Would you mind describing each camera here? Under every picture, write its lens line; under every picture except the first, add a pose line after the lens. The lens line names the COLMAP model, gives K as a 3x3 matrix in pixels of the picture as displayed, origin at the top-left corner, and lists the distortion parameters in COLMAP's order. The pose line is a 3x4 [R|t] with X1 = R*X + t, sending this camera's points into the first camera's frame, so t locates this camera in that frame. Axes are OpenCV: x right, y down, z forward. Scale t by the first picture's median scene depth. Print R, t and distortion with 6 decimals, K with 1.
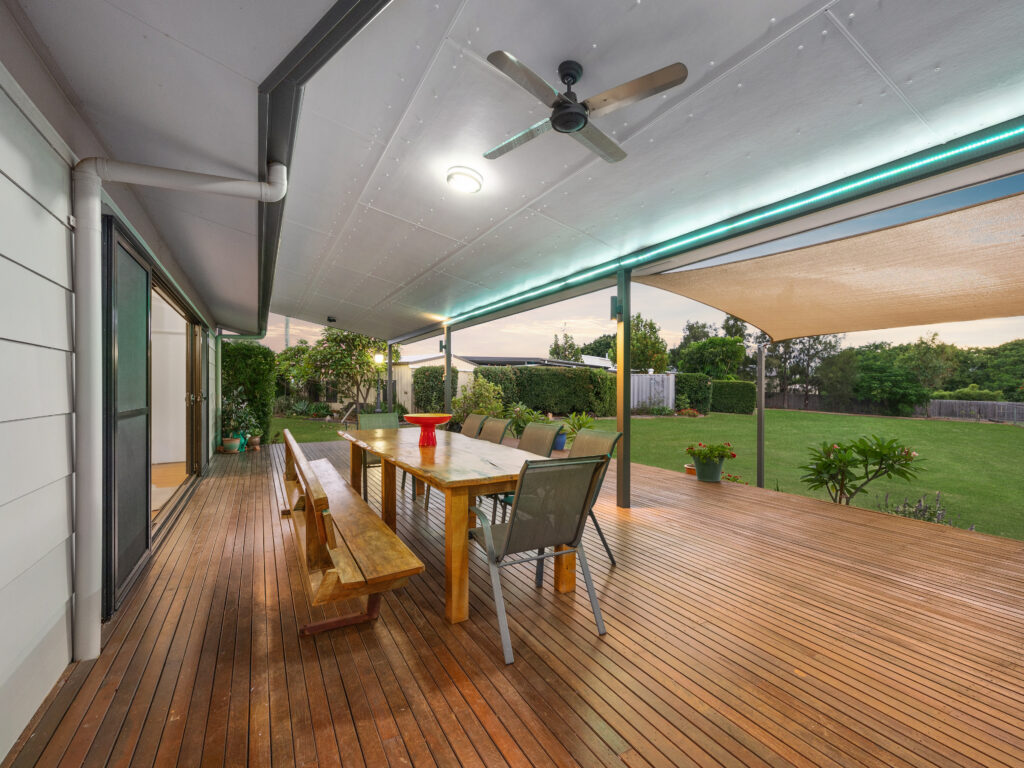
lens RADIAL K [[463.1, 0, 512.0], [0, 463.1, 384.0], [0, 0, 1]] dist [0.002025, 0.000022]
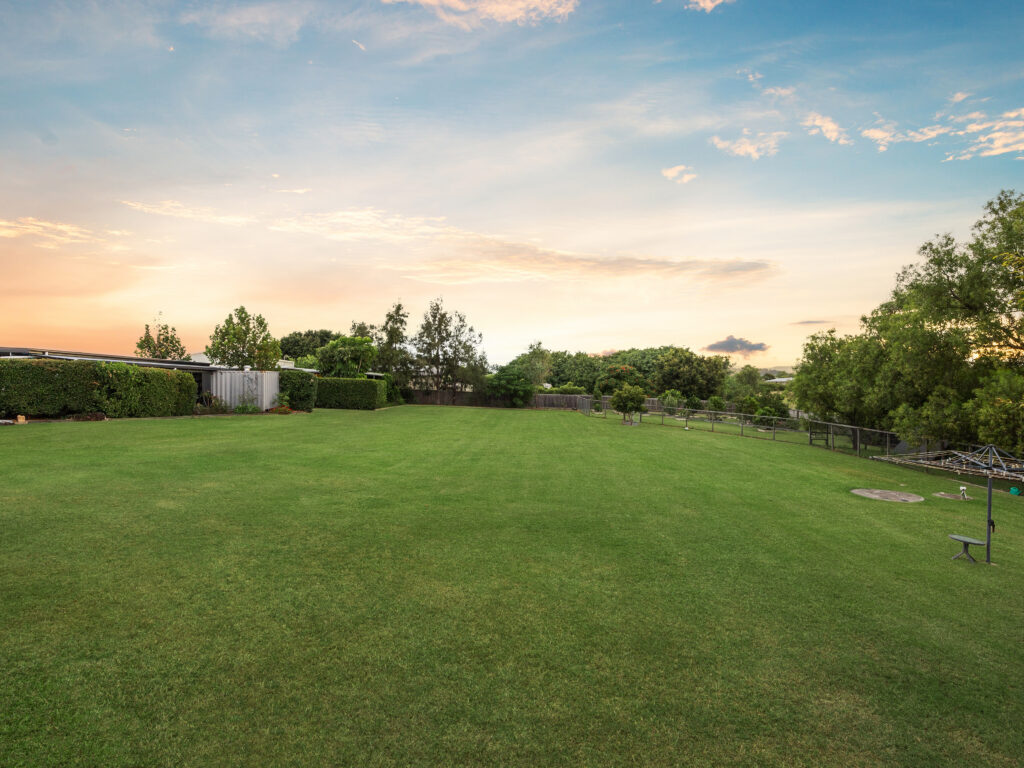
lens RADIAL K [[463.1, 0, 512.0], [0, 463.1, 384.0], [0, 0, 1]] dist [0.002025, 0.000022]
pose [[0.867539, -0.004967, 0.497344, 0.256382], [0.006239, 0.999980, -0.000896, 0.008059], [-0.497330, 0.003881, 0.867553, -0.082992]]
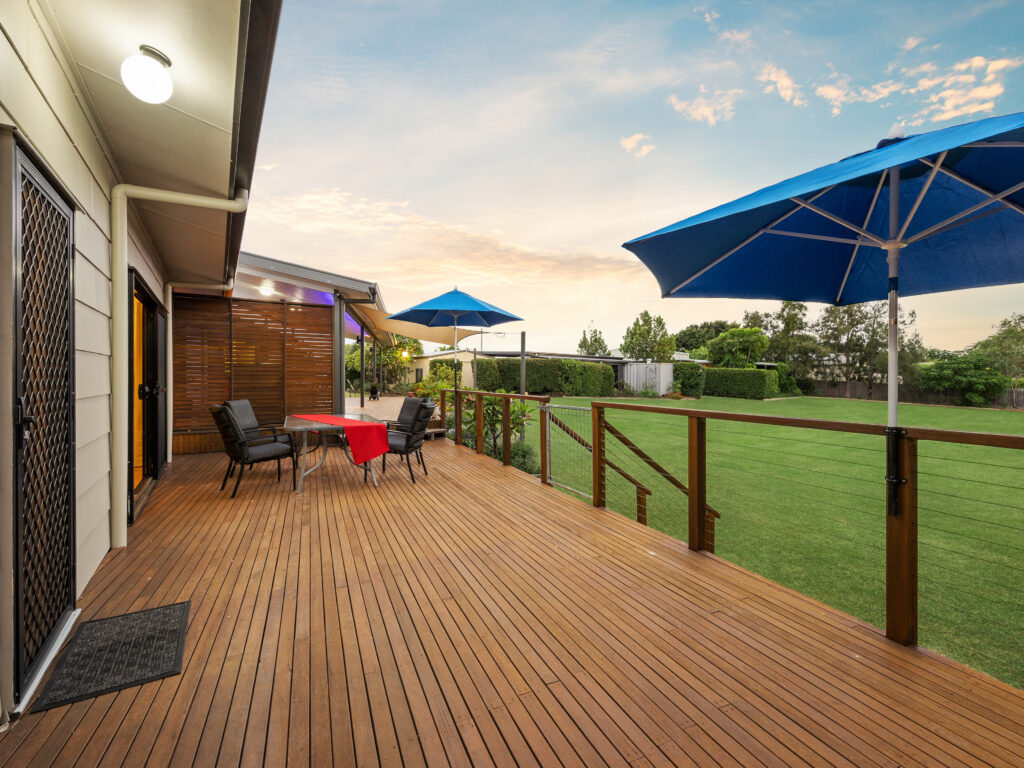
lens RADIAL K [[463.1, 0, 512.0], [0, 463.1, 384.0], [0, 0, 1]] dist [0.002025, 0.000022]
pose [[0.957539, 0.005342, -0.288253, 0.263505], [0.000200, 0.999816, 0.019191, 0.007559], [0.288302, -0.018434, 0.957362, -0.197952]]
